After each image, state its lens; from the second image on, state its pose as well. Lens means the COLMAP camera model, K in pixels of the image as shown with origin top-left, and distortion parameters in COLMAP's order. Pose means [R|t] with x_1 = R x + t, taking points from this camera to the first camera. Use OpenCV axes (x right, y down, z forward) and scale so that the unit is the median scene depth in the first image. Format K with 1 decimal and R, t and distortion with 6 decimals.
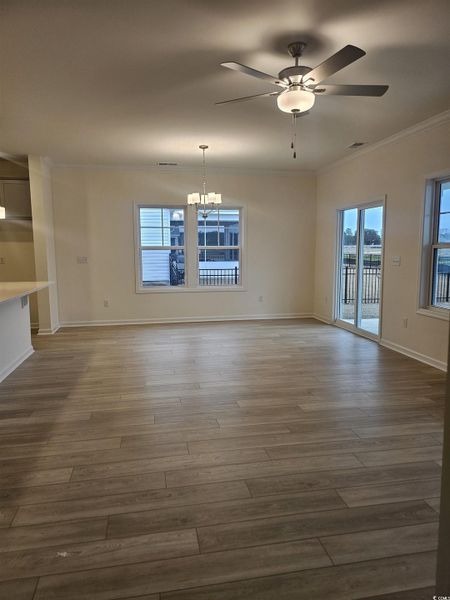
lens RADIAL K [[422.2, 0, 224.0], [0, 422.2, 298.9], [0, 0, 1]] dist [0.038278, -0.005093]
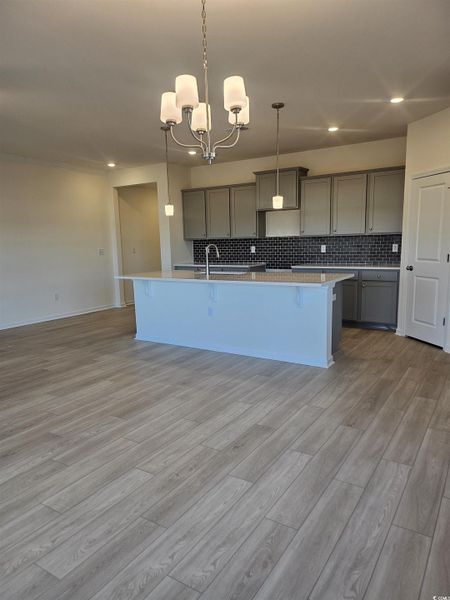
lens RADIAL K [[422.2, 0, 224.0], [0, 422.2, 298.9], [0, 0, 1]] dist [0.038278, -0.005093]
pose [[-0.684476, 0.123765, -0.718453, 0.272877], [-0.061748, 0.972101, 0.226288, -0.194005], [0.726416, 0.199251, -0.657738, 1.554461]]
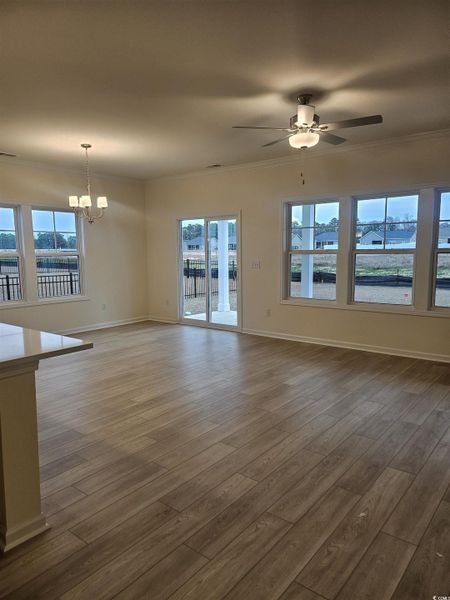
lens RADIAL K [[423.2, 0, 227.6], [0, 423.2, 303.2], [0, 0, 1]] dist [0.050698, -0.000219]
pose [[0.756199, -0.085777, 0.648695, -0.540961], [0.085276, 0.995835, 0.032271, -0.025196], [-0.648761, 0.030915, 0.760364, 0.121317]]
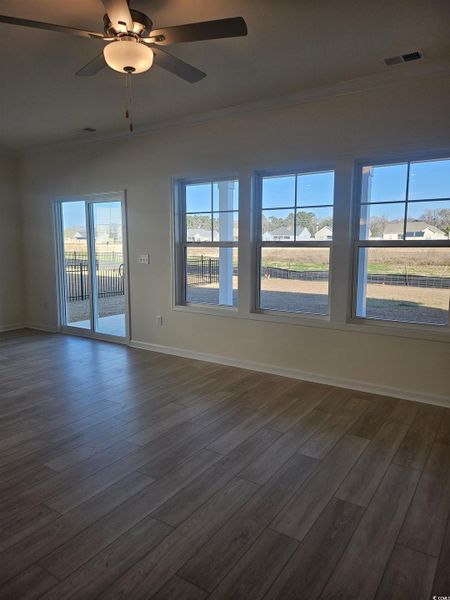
lens RADIAL K [[422.2, 0, 224.0], [0, 422.2, 298.9], [0, 0, 1]] dist [0.038278, -0.005093]
pose [[0.698033, -0.090157, 0.710367, -0.185361], [0.082026, 0.995579, 0.045754, -0.031210], [-0.711352, 0.026331, 0.702343, 0.215902]]
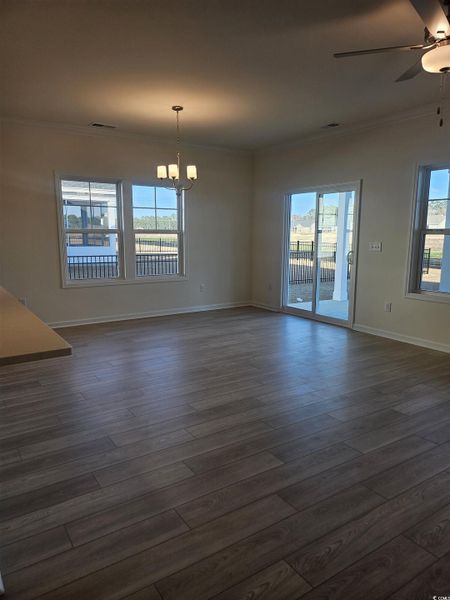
lens RADIAL K [[424.8, 0, 222.2], [0, 424.8, 295.3], [0, 0, 1]] dist [0.100672, -0.094217]
pose [[0.922032, -0.048621, 0.384049, -0.370253], [0.038037, 0.998659, 0.035110, -0.026138], [-0.385241, -0.017764, 0.922645, 0.223982]]
